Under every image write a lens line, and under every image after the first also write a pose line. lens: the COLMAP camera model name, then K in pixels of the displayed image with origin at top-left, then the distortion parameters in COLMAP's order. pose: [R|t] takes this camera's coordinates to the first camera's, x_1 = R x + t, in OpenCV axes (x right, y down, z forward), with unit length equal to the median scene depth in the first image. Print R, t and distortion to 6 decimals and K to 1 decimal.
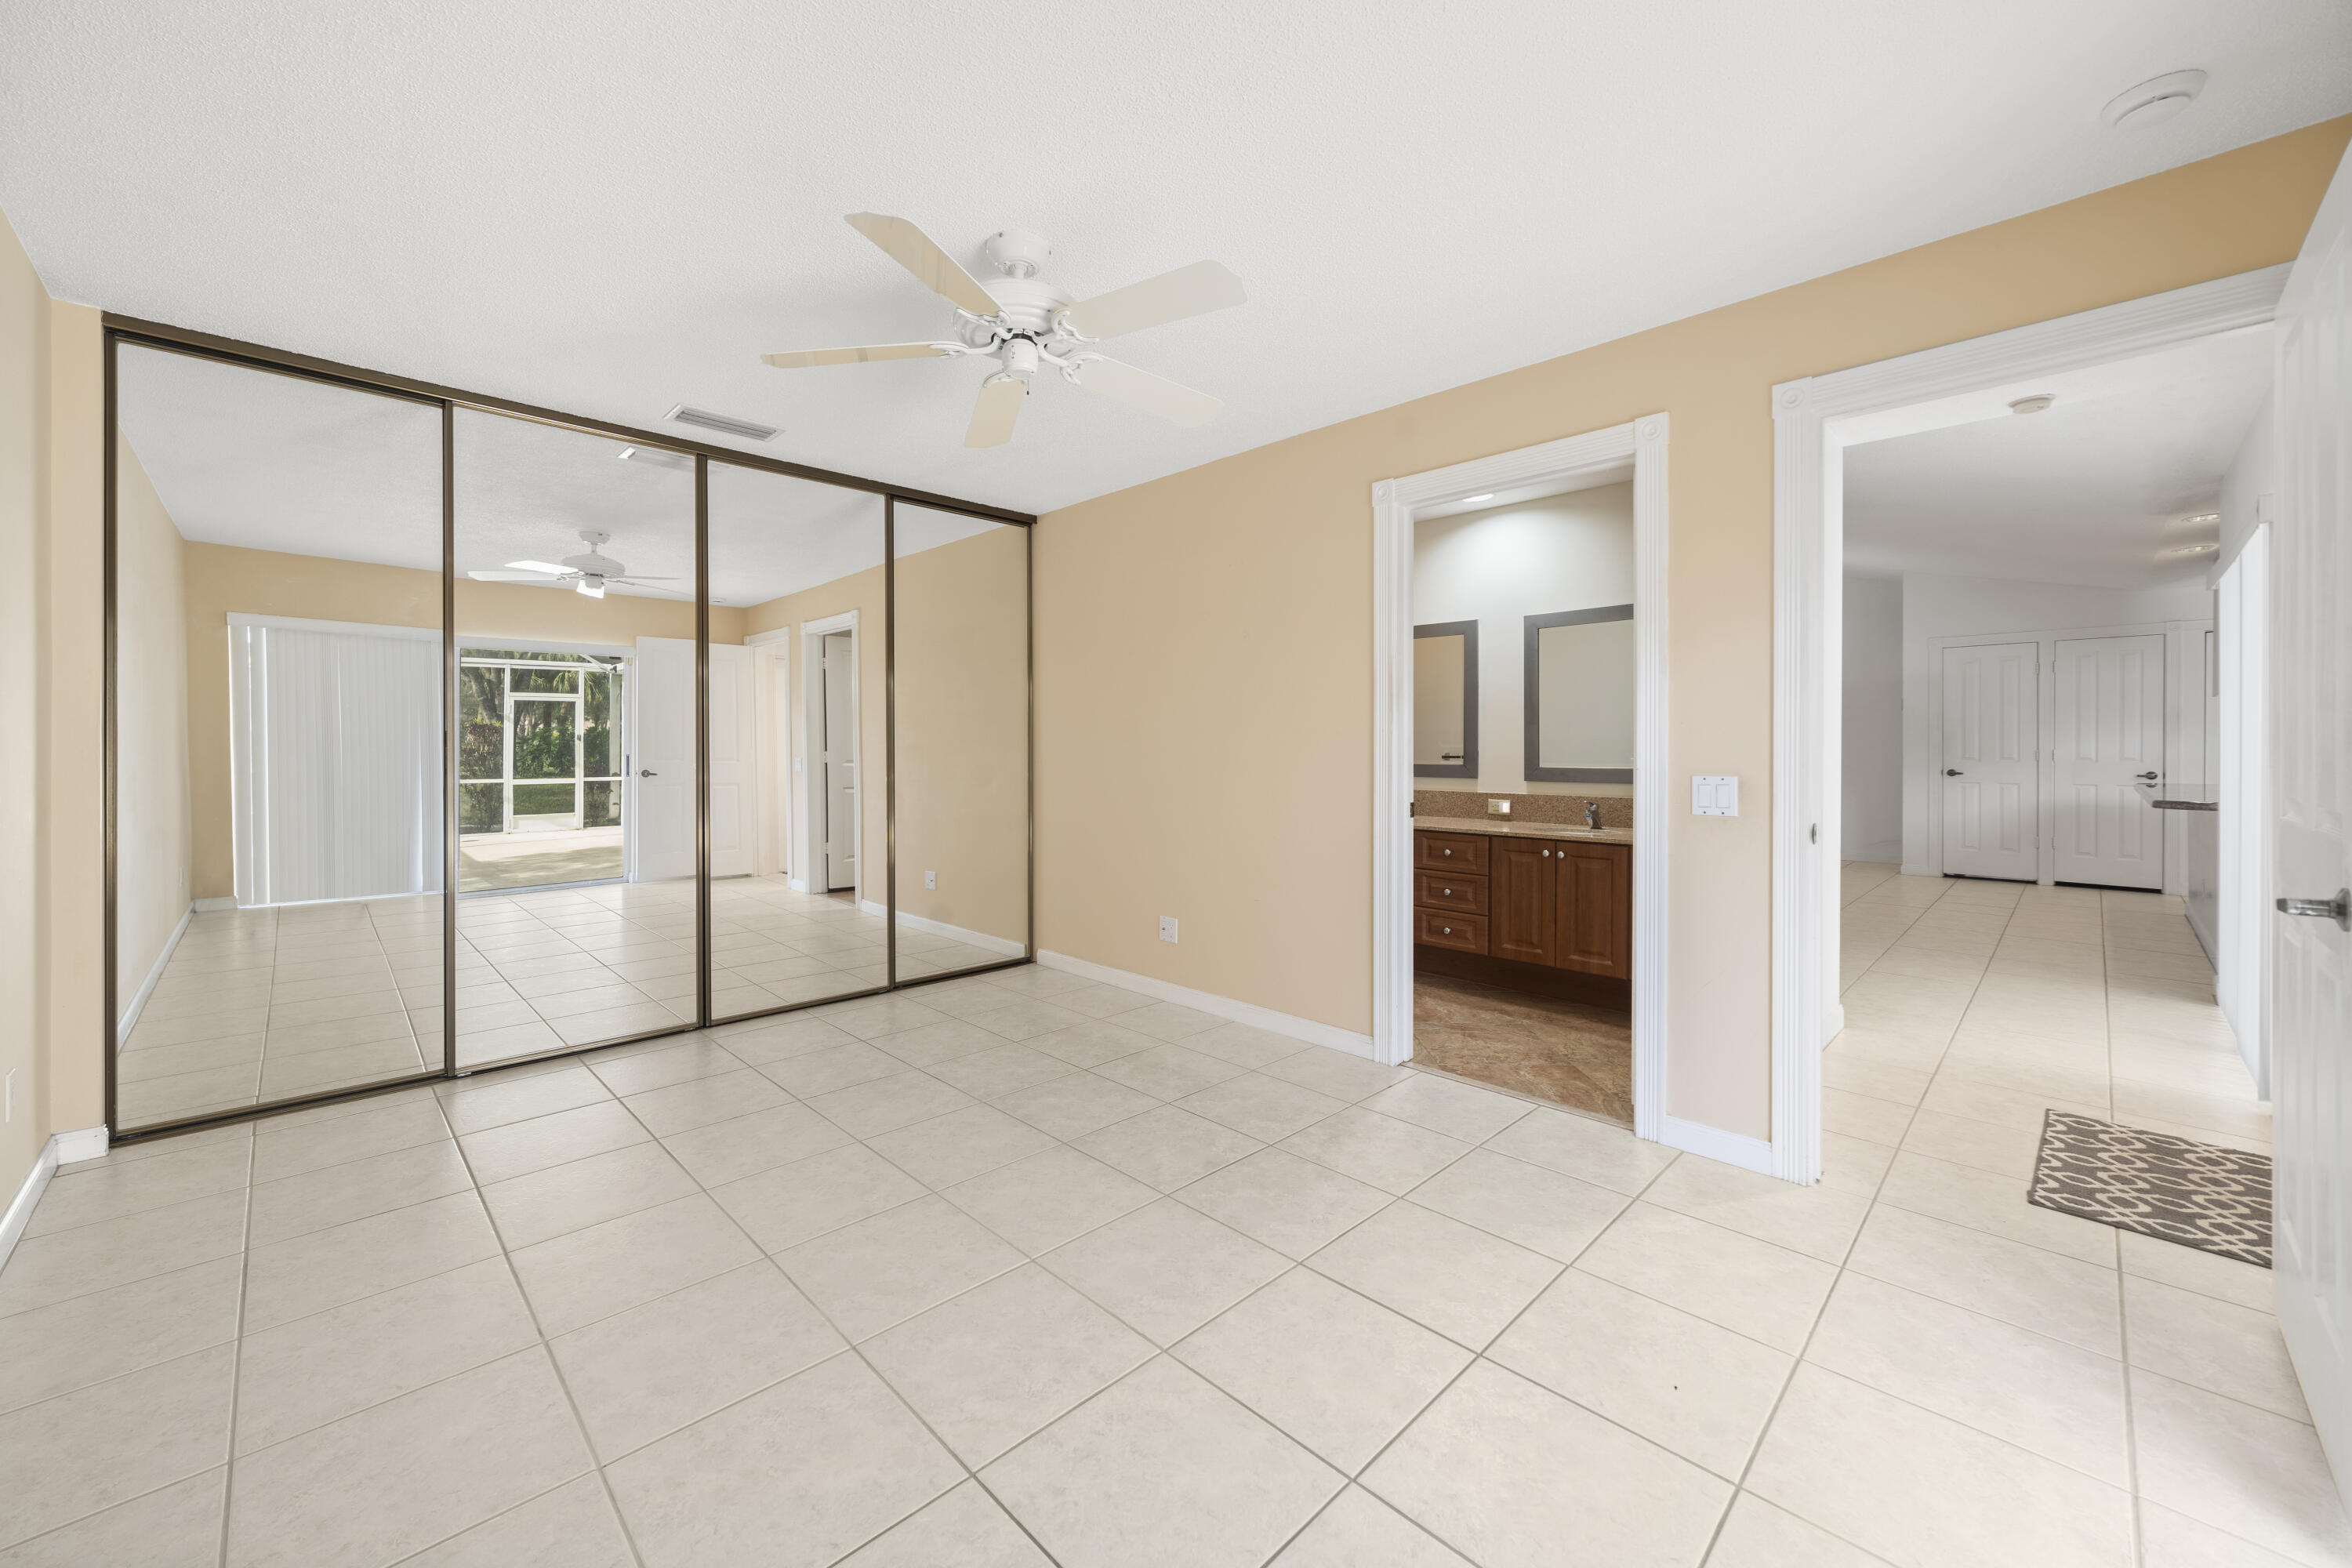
lens RADIAL K [[906.4, 0, 1166.1], [0, 906.4, 755.1], [0, 0, 1]] dist [-0.004288, 0.002398]
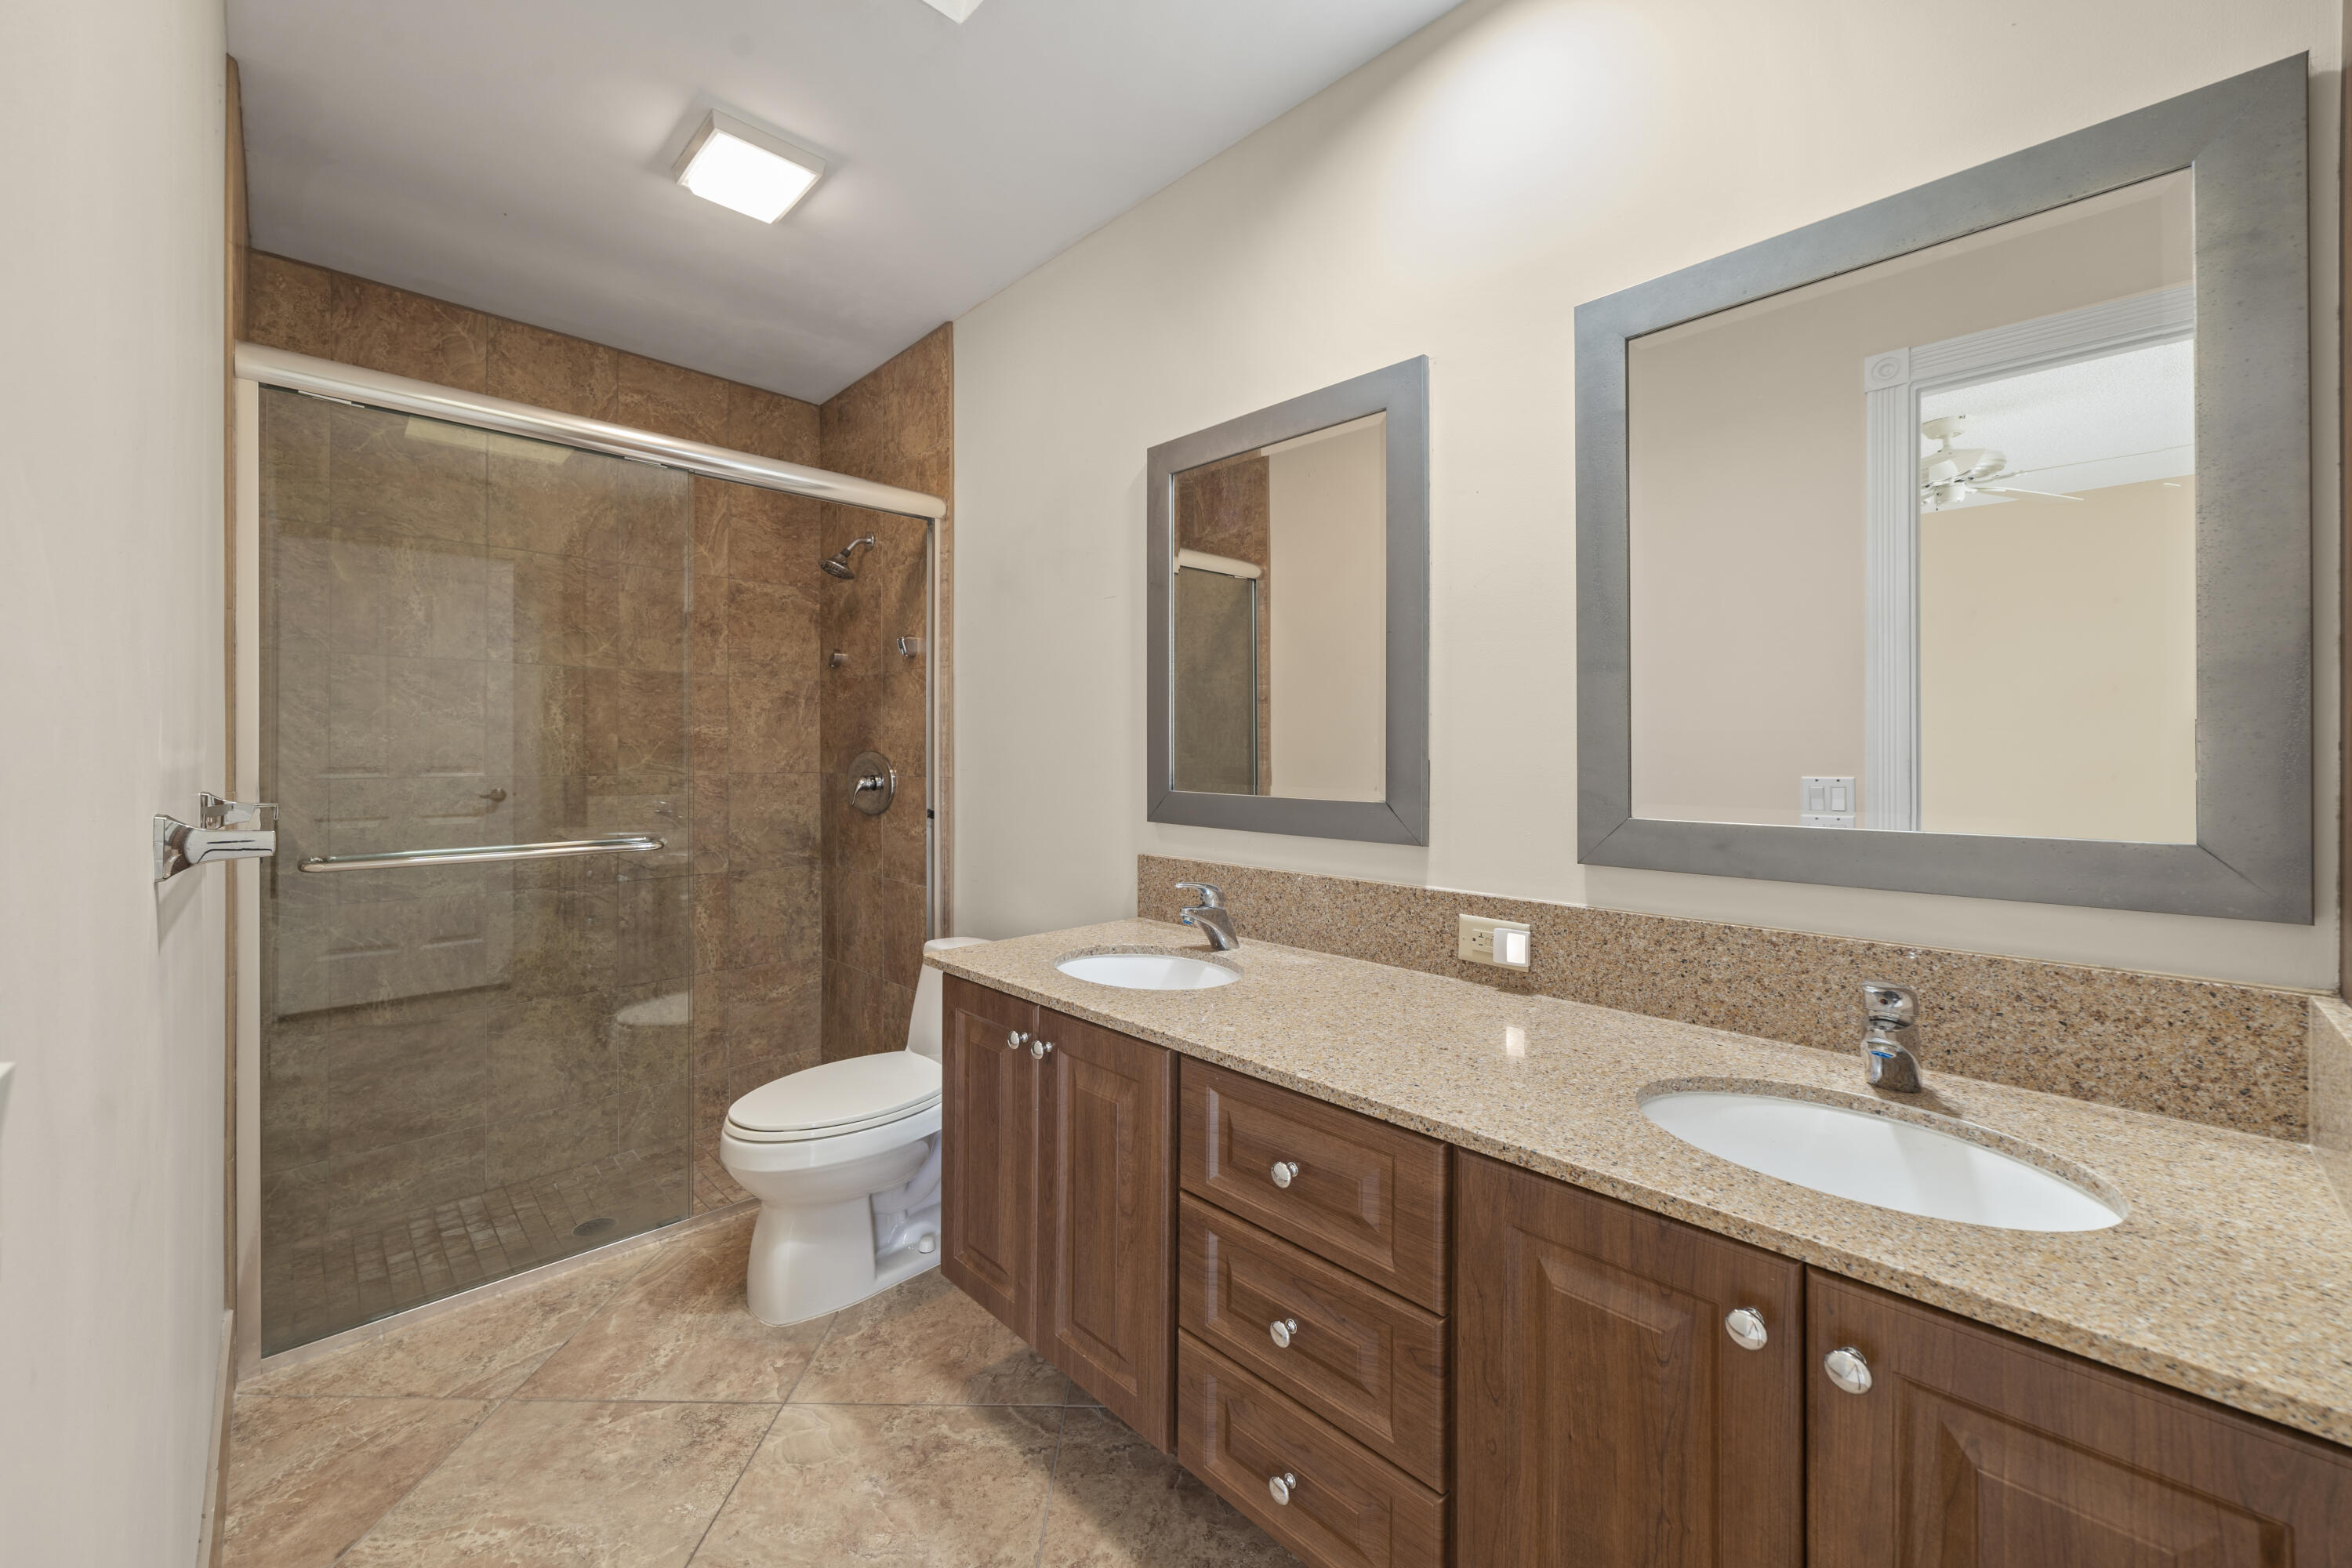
lens RADIAL K [[906.4, 0, 1168.5], [0, 906.4, 759.2], [0, 0, 1]] dist [-0.004288, 0.002398]
pose [[0.999991, -0.000095, 0.004206, 0.261097], [0.000096, 1.000000, -0.000320, -0.005641], [-0.004206, 0.000320, 0.999991, 0.706570]]
